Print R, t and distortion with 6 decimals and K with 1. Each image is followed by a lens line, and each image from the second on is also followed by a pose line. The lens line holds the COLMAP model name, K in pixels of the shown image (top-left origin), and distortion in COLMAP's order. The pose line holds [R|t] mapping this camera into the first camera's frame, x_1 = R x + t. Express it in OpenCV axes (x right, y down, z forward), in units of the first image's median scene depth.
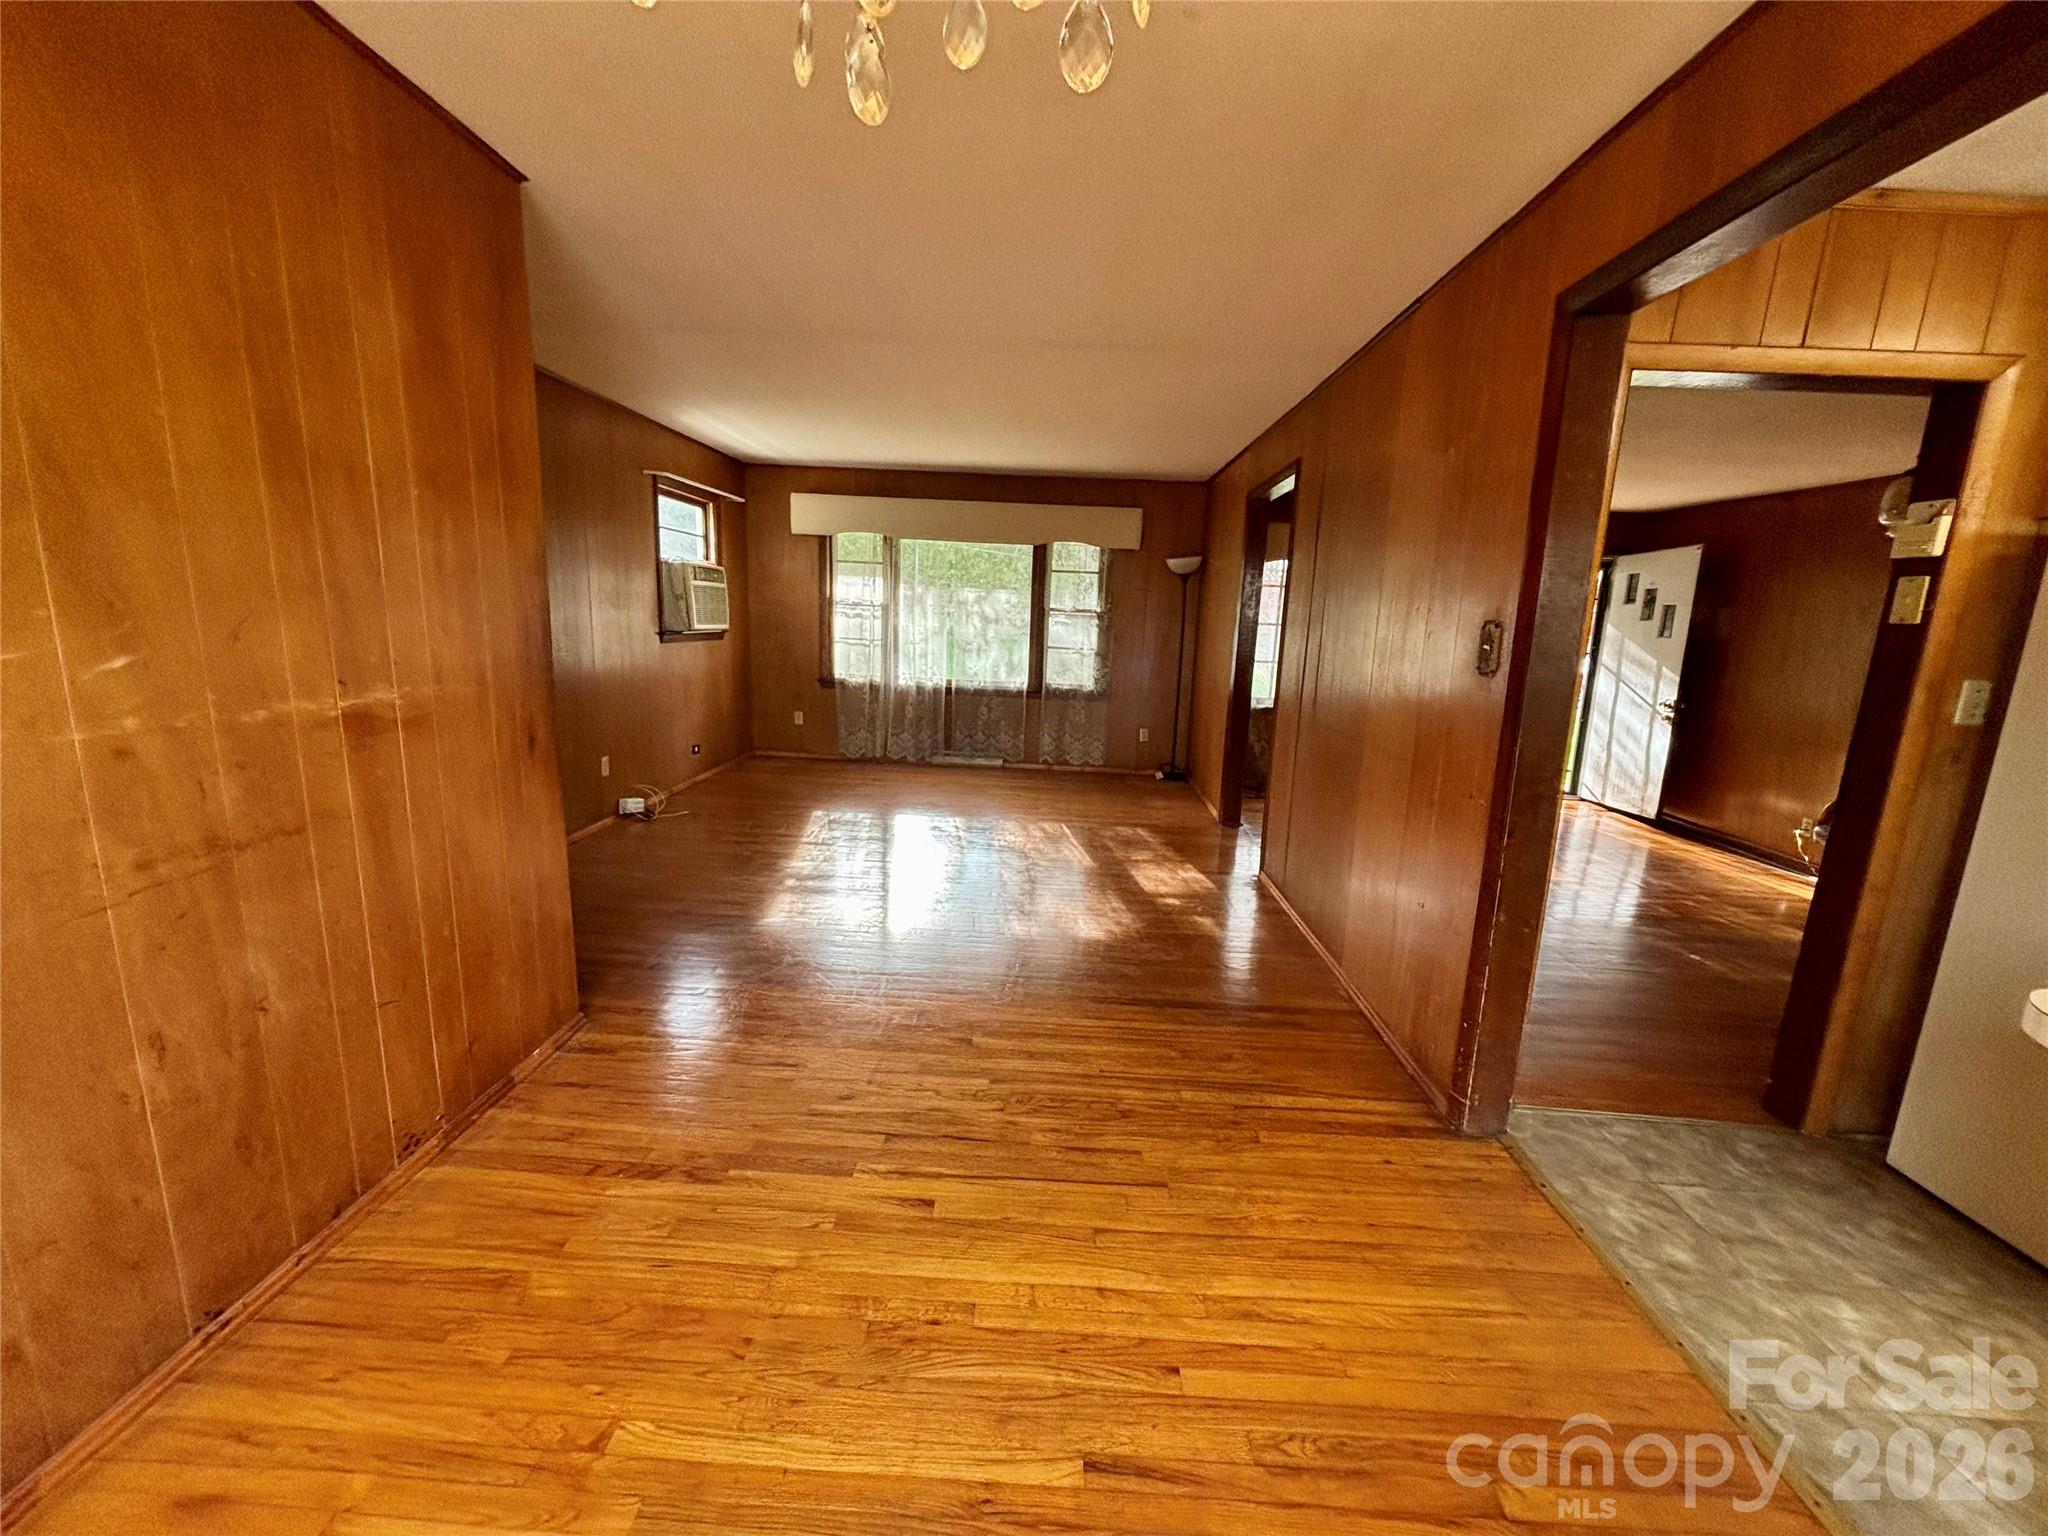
lens RADIAL K [[826.3, 0, 1024.5], [0, 826.3, 764.5], [0, 0, 1]] dist [-0.002507, 0.001285]
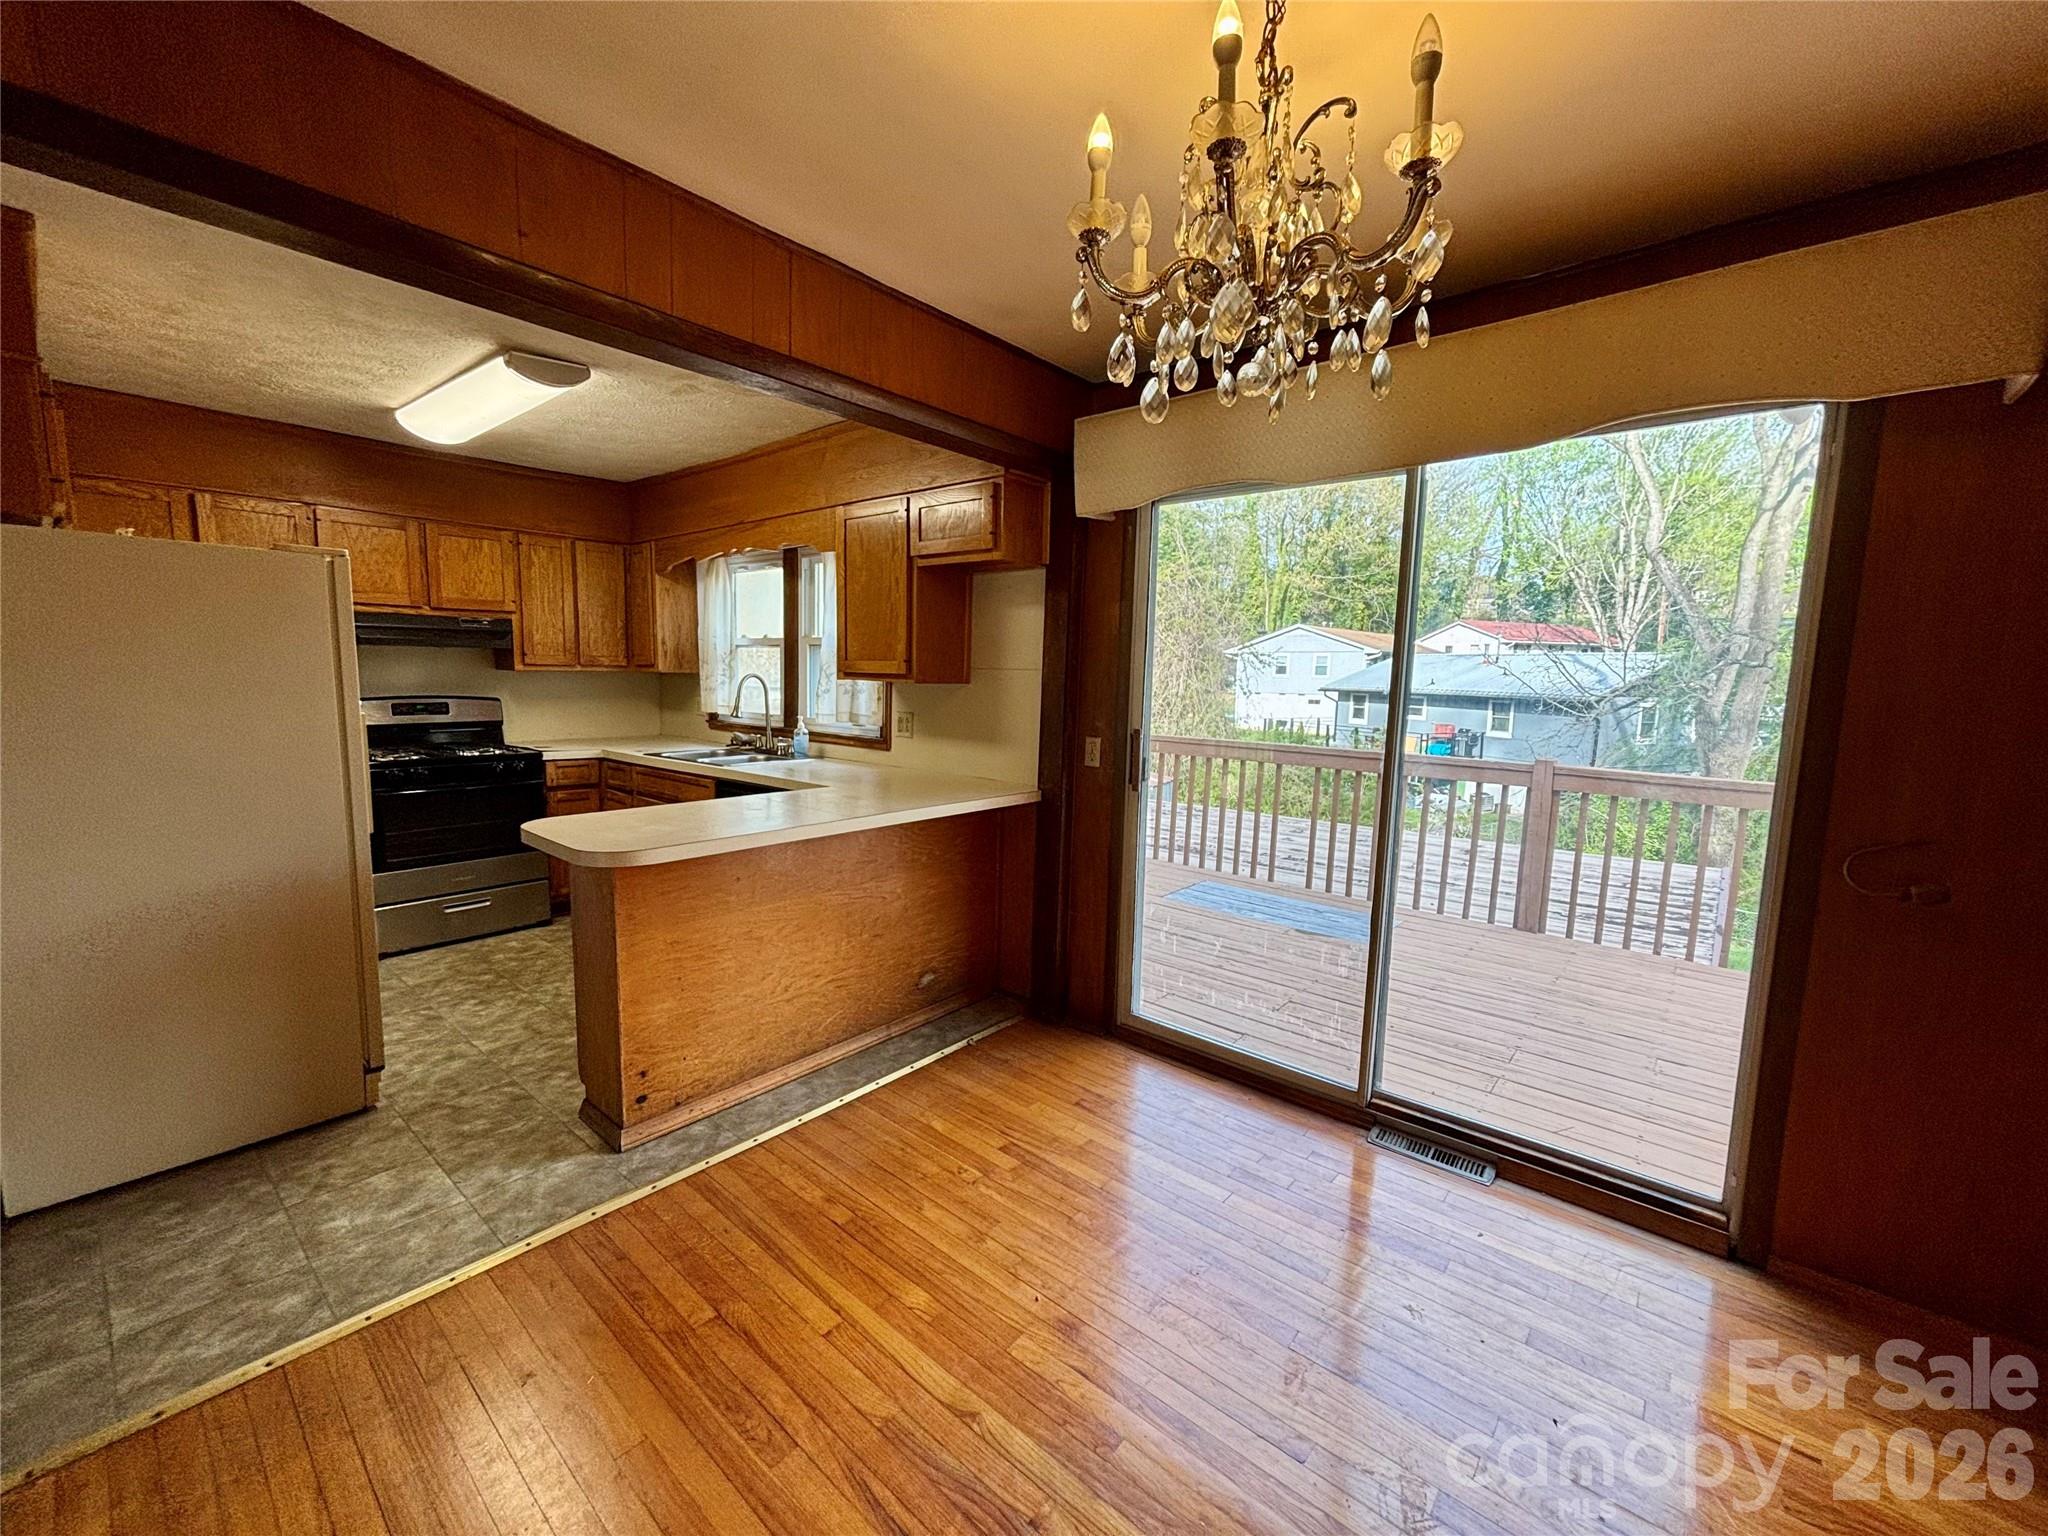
lens RADIAL K [[826.3, 0, 1029.6], [0, 826.3, 766.4], [0, 0, 1]] dist [-0.002507, 0.001285]
pose [[-0.784563, -0.133310, 0.605549, -0.334697], [0.052846, 0.958684, 0.279521, -0.198166], [-0.617793, 0.251303, -0.745103, 0.927501]]
